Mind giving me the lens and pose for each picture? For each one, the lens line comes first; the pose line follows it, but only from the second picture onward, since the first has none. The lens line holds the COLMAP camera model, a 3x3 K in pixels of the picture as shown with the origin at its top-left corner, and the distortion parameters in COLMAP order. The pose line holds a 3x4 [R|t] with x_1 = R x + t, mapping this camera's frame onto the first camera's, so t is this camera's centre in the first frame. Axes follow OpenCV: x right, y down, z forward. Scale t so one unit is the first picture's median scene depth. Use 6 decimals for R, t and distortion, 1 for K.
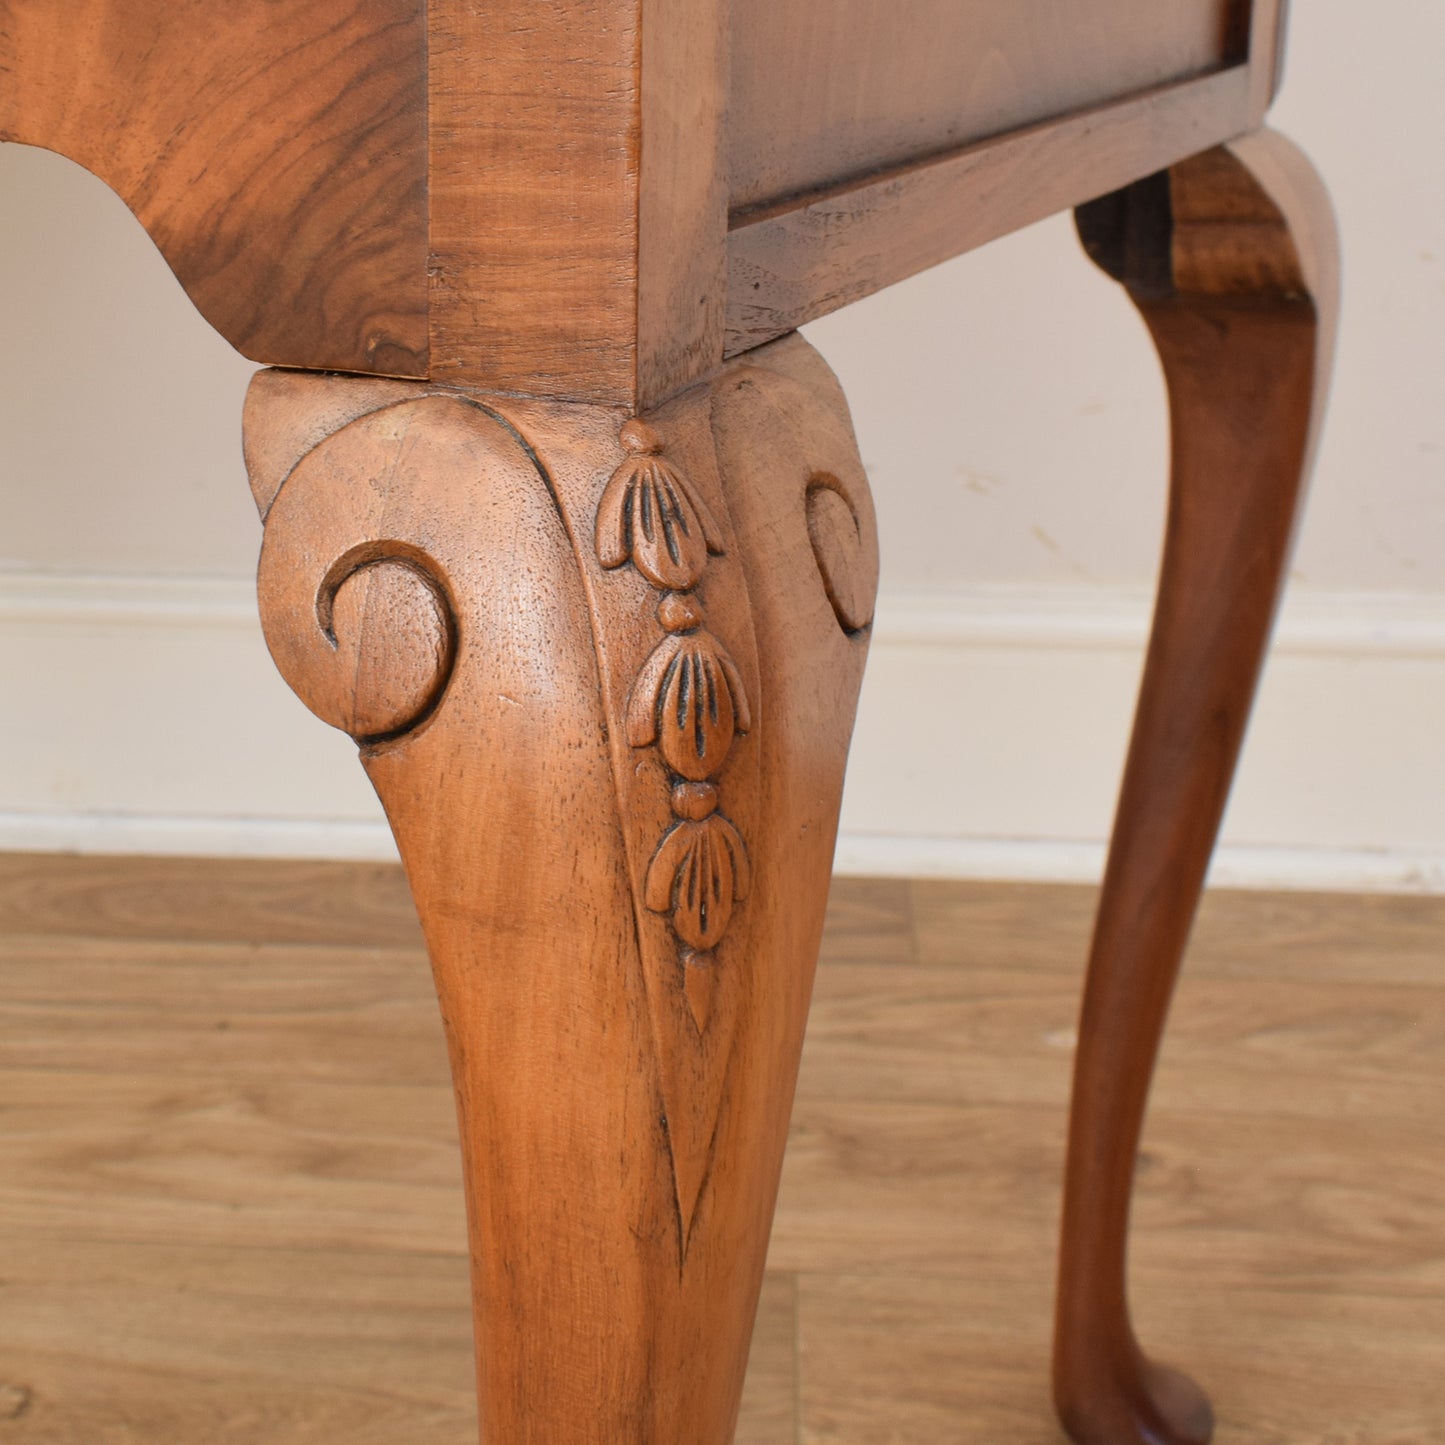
lens RADIAL K [[2431.3, 0, 614.6], [0, 2431.3, 513.3], [0, 0, 1]] dist [-0.018802, 0.000000]
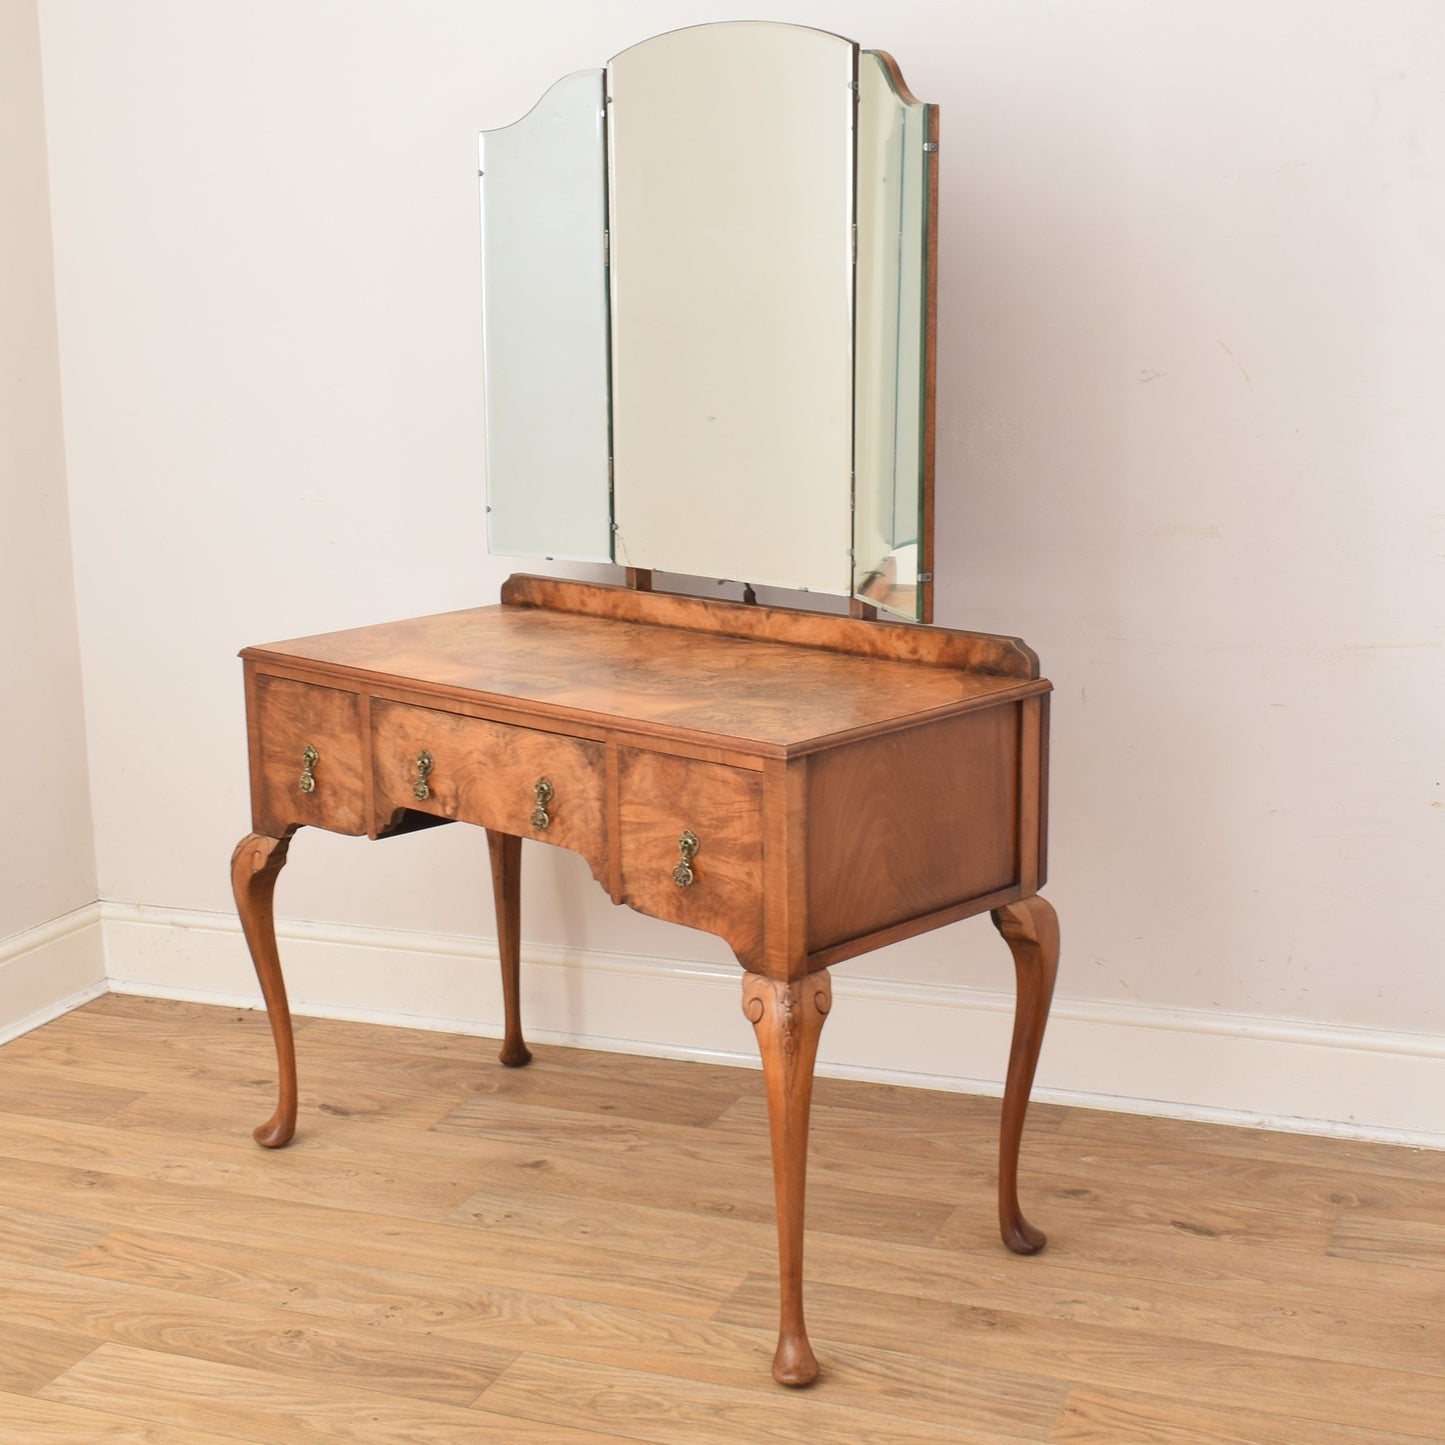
lens RADIAL K [[2259.4, 0, 790.3], [0, 2259.4, 621.6], [0, 0, 1]] dist [-0.014664, 0.000000]
pose [[0.957395, 0.027006, -0.287515, 0.789475], [-0.056744, 0.993800, -0.095607, -0.191440], [0.283150, 0.107849, 0.952992, -2.296131]]
